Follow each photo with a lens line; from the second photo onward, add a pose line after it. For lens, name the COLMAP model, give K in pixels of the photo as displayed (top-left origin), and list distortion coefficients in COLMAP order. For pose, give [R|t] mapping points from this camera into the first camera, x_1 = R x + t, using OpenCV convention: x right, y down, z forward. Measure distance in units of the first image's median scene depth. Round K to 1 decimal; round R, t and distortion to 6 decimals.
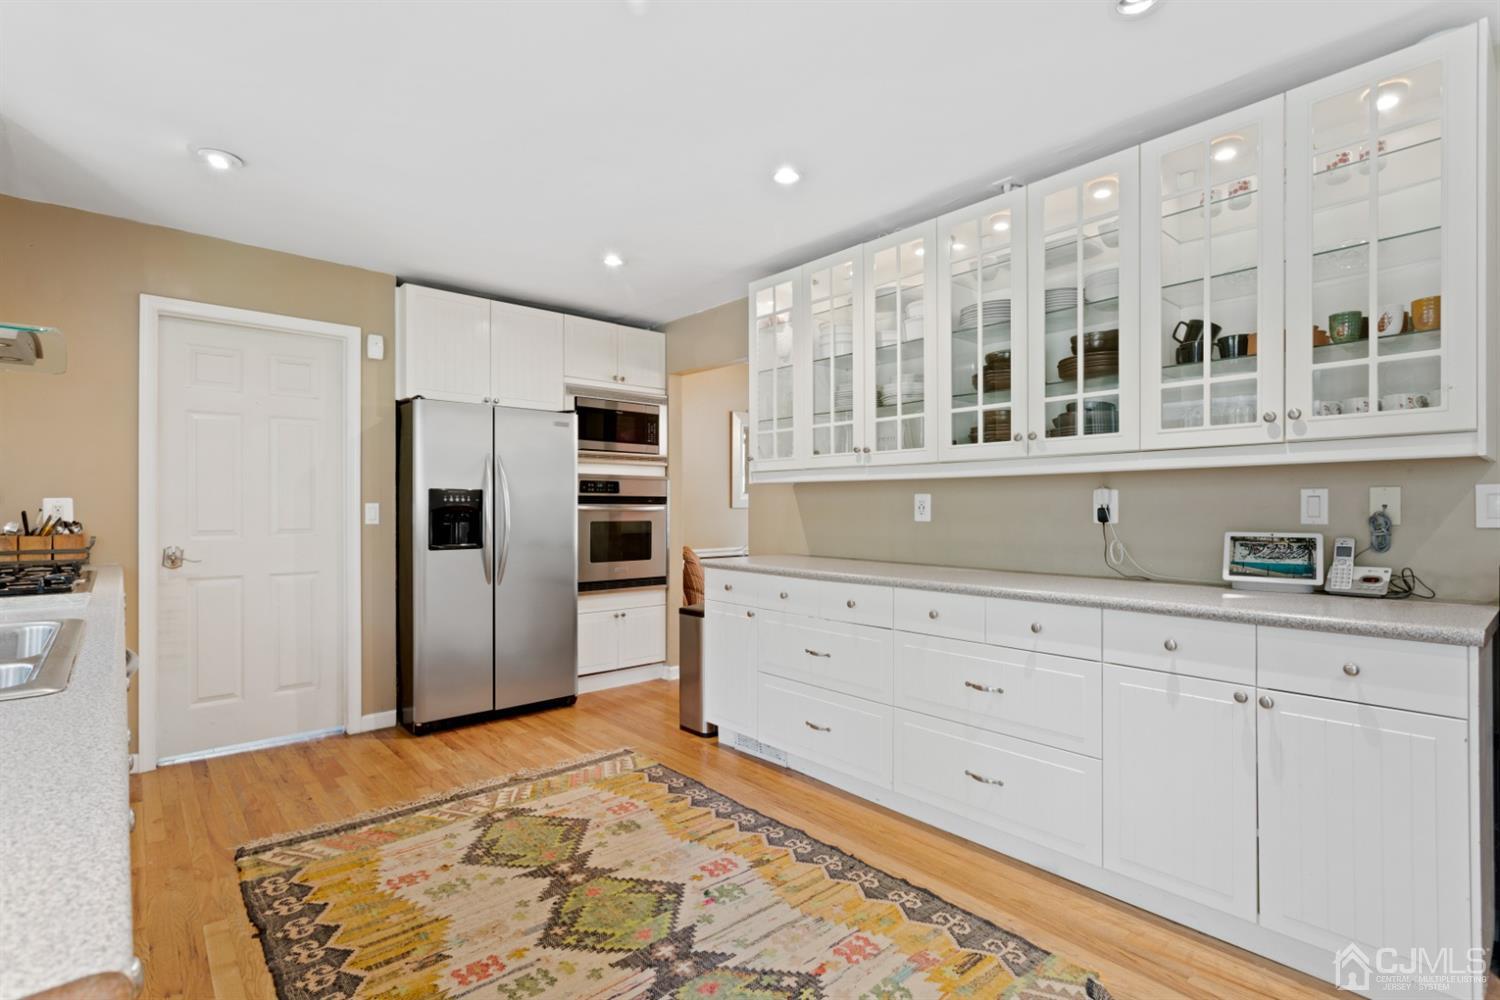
lens RADIAL K [[712.4, 0, 746.7], [0, 712.4, 507.1], [0, 0, 1]] dist [-0.000854, 0.000288]
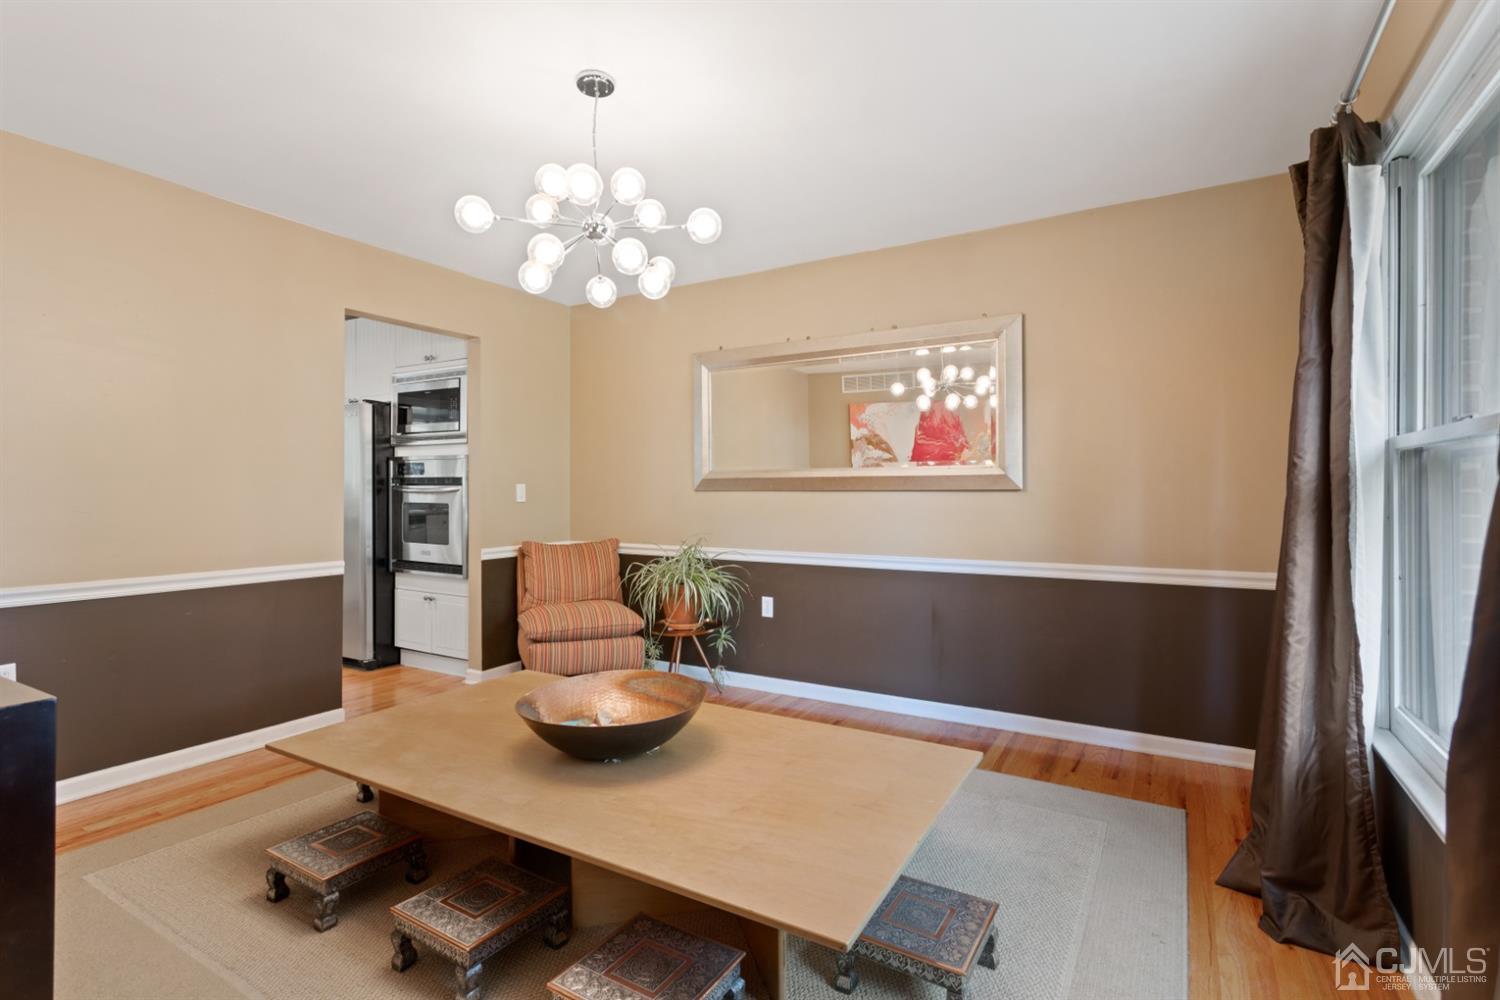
lens RADIAL K [[722.8, 0, 750.2], [0, 722.8, 492.5], [0, 0, 1]] dist [0.002054, 0.000083]
pose [[0.308029, 0.007748, -0.951345, 1.404970], [0.002757, 0.999955, 0.009037, -0.004862], [0.951373, -0.005407, 0.307994, 1.719708]]
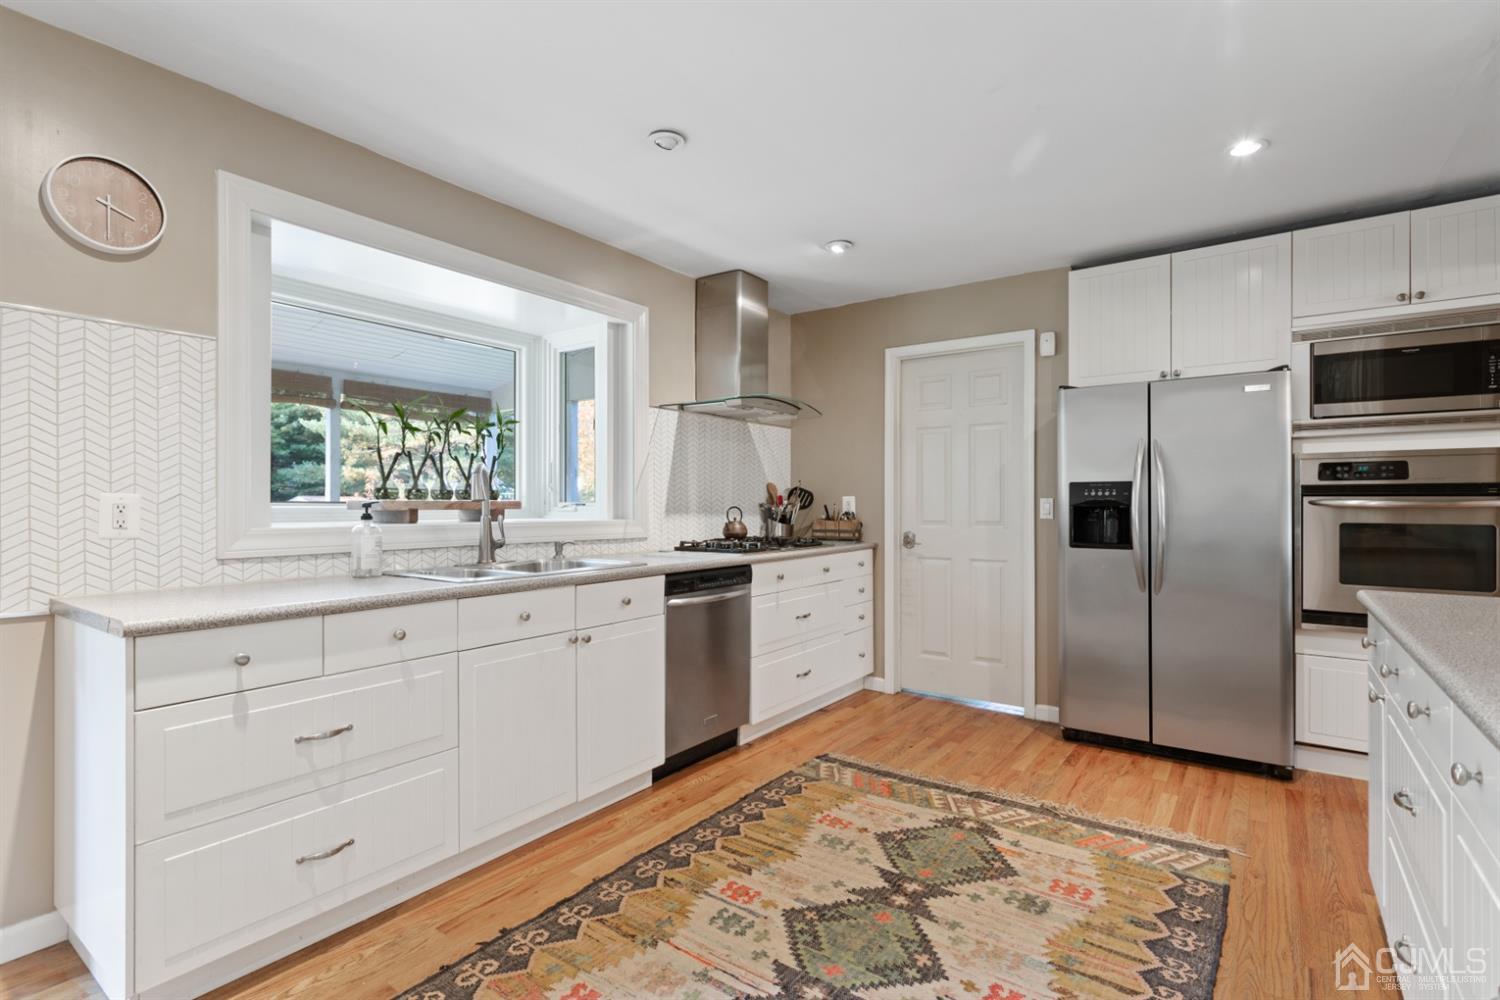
lens RADIAL K [[712.4, 0, 746.4], [0, 712.4, 500.3], [0, 0, 1]] dist [-0.000854, 0.000288]
pose [[0.215819, -0.004164, -0.976425, 0.483512], [0.000097, 0.999991, -0.004243, 0.002466], [0.976433, 0.000821, 0.215817, 0.465402]]
